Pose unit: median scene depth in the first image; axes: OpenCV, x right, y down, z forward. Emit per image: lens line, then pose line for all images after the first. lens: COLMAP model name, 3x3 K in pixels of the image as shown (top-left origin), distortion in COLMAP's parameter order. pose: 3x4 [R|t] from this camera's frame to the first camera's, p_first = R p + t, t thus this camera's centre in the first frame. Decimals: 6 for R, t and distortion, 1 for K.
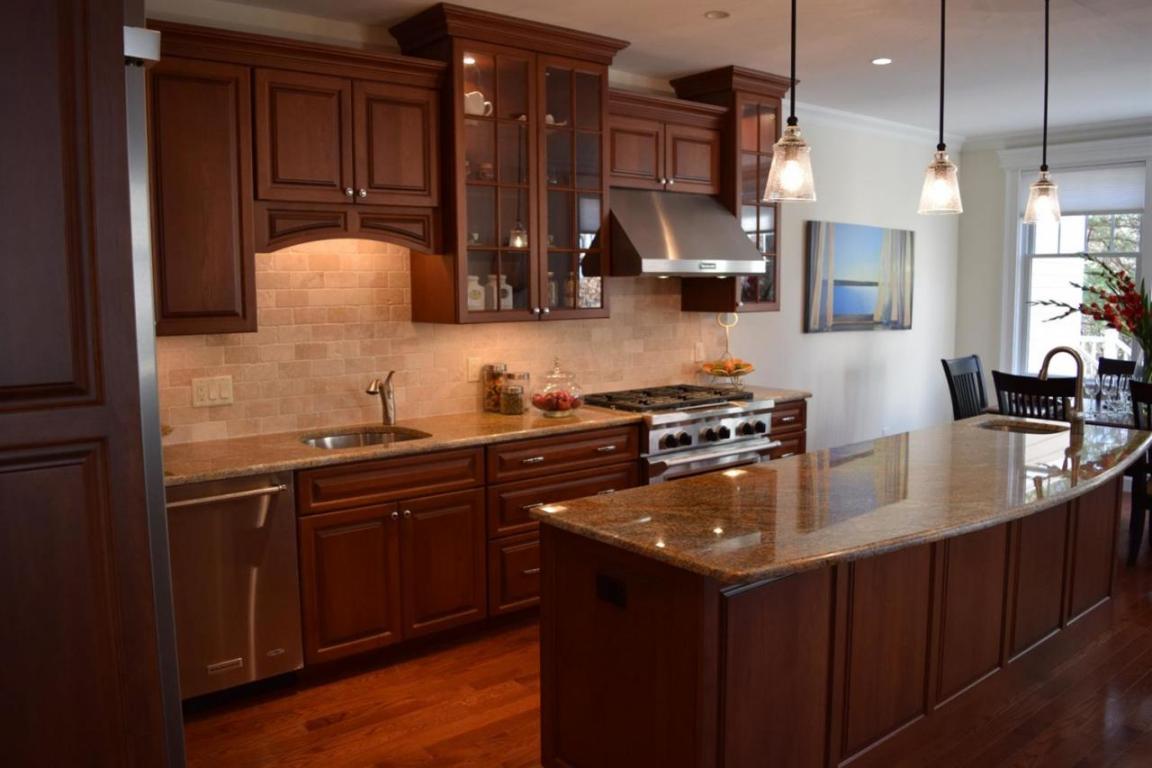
lens RADIAL K [[896.2, 0, 576.0], [0, 896.2, 384.0], [0, 0, 1]] dist [-0.003666, 0.000089]
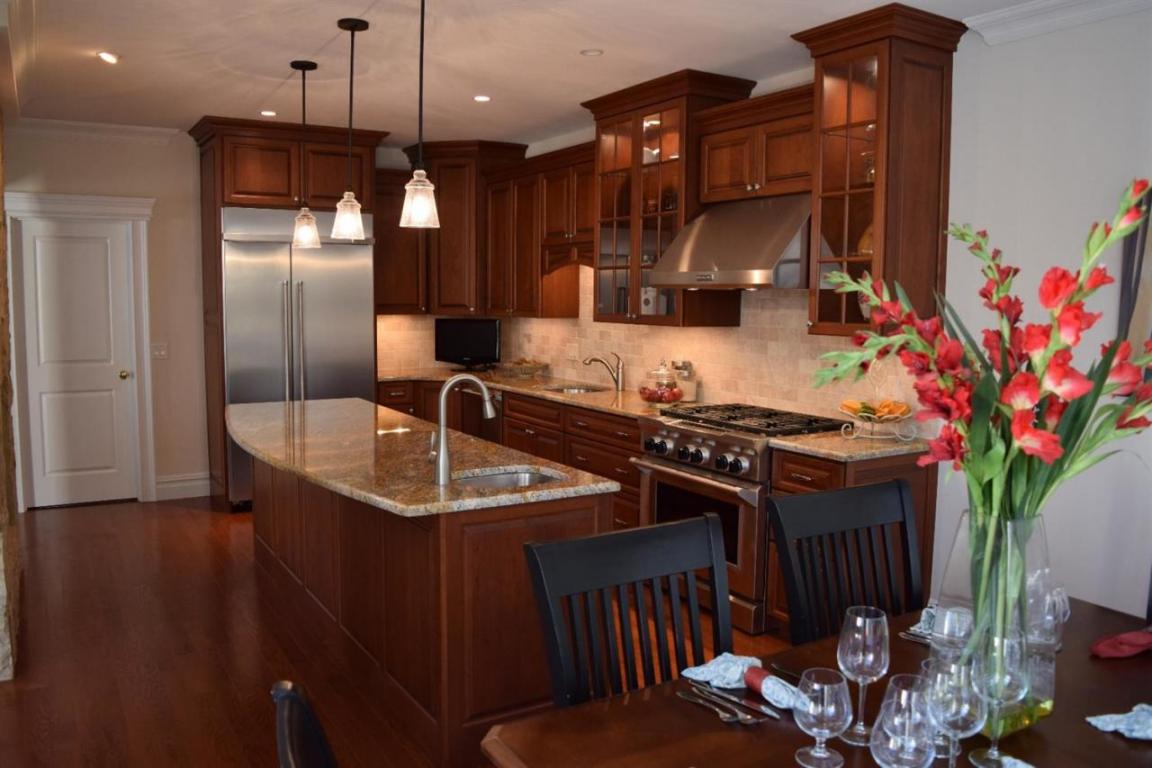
lens RADIAL K [[896.2, 0, 576.0], [0, 896.2, 384.0], [0, 0, 1]] dist [-0.003666, 0.000089]
pose [[-0.122681, 0.105533, -0.986819, 1.035573], [-0.120076, 0.985447, 0.120314, -0.110641], [0.985155, 0.133254, -0.108224, 0.919034]]
